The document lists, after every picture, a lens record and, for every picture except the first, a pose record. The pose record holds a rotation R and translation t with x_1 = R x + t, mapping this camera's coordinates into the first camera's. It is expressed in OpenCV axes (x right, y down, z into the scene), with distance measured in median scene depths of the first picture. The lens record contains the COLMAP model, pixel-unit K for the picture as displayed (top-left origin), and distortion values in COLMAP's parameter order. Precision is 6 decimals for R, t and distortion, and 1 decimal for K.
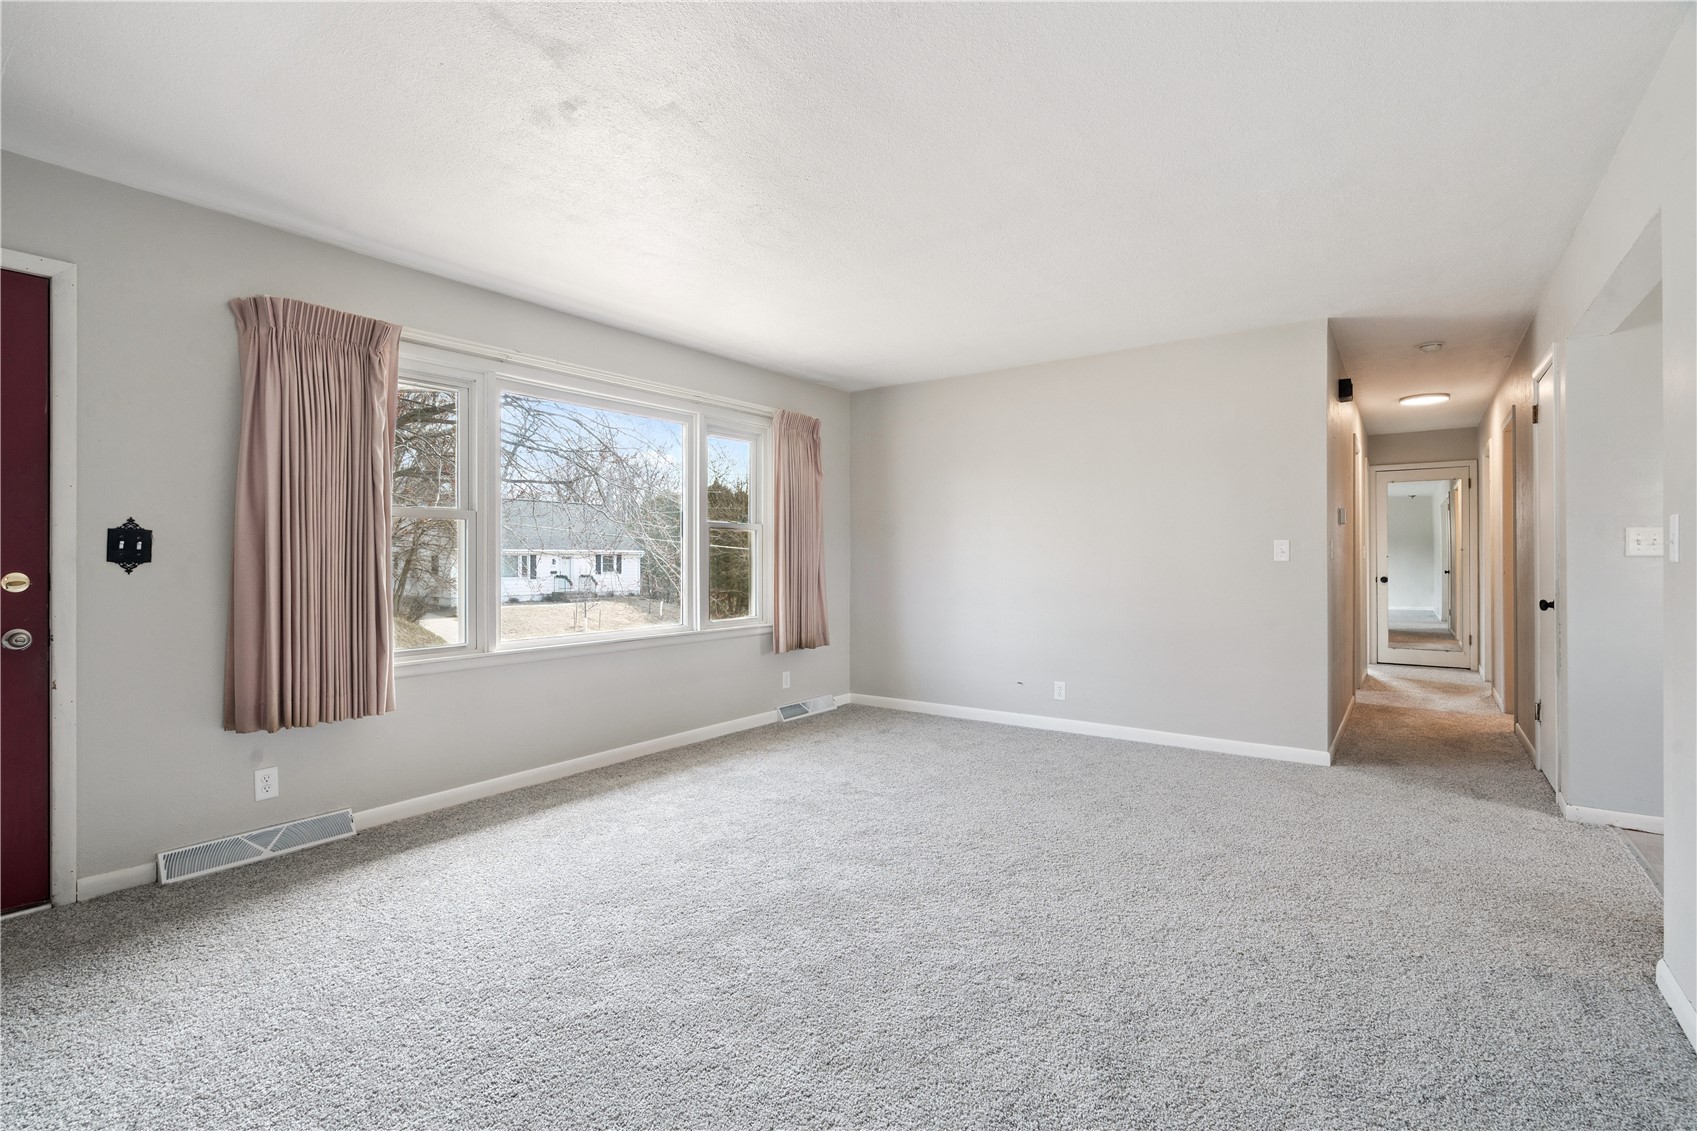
lens RADIAL K [[771.4, 0, 855.4], [0, 771.4, 557.8], [0, 0, 1]] dist [-0.007276, 0.000813]
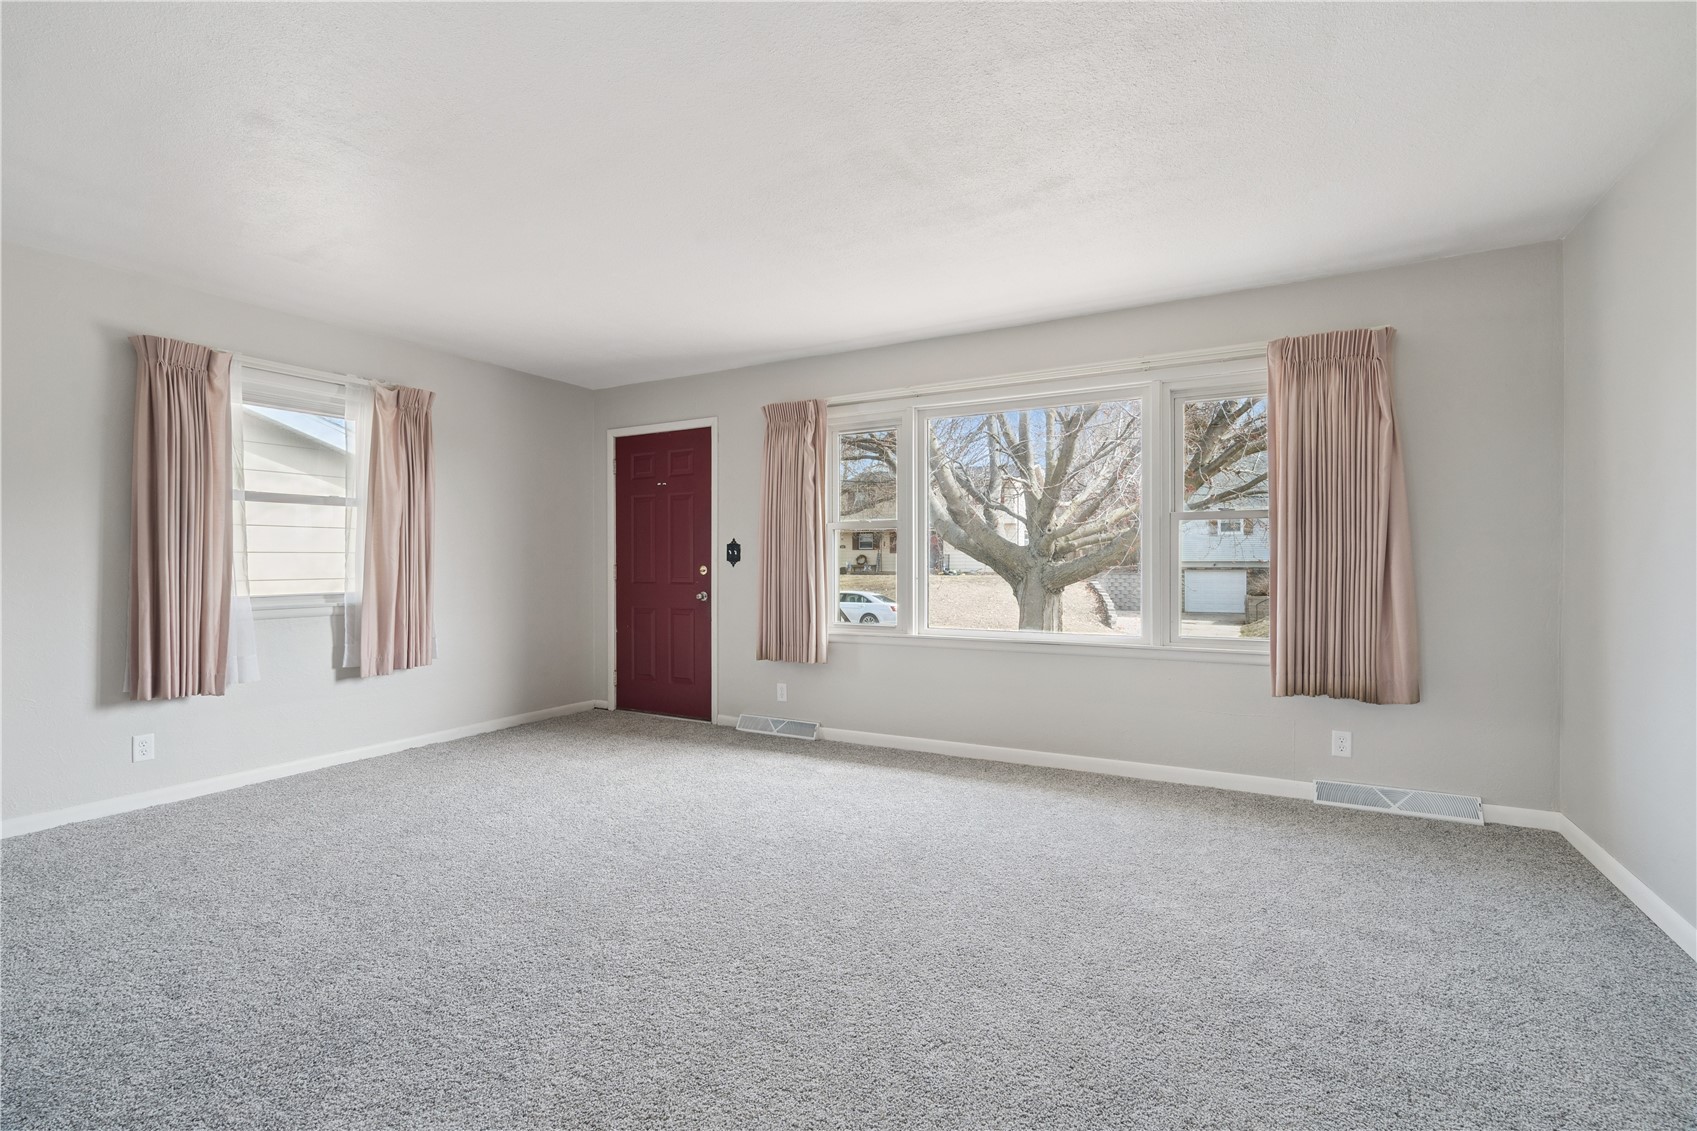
lens RADIAL K [[771.4, 0, 845.7], [0, 771.4, 564.3], [0, 0, 1]] dist [-0.007276, 0.000813]
pose [[0.117461, 0.003243, -0.993072, 0.950559], [0.002195, 0.999991, 0.003525, 0.007369], [0.993075, -0.002594, 0.117453, 0.960713]]
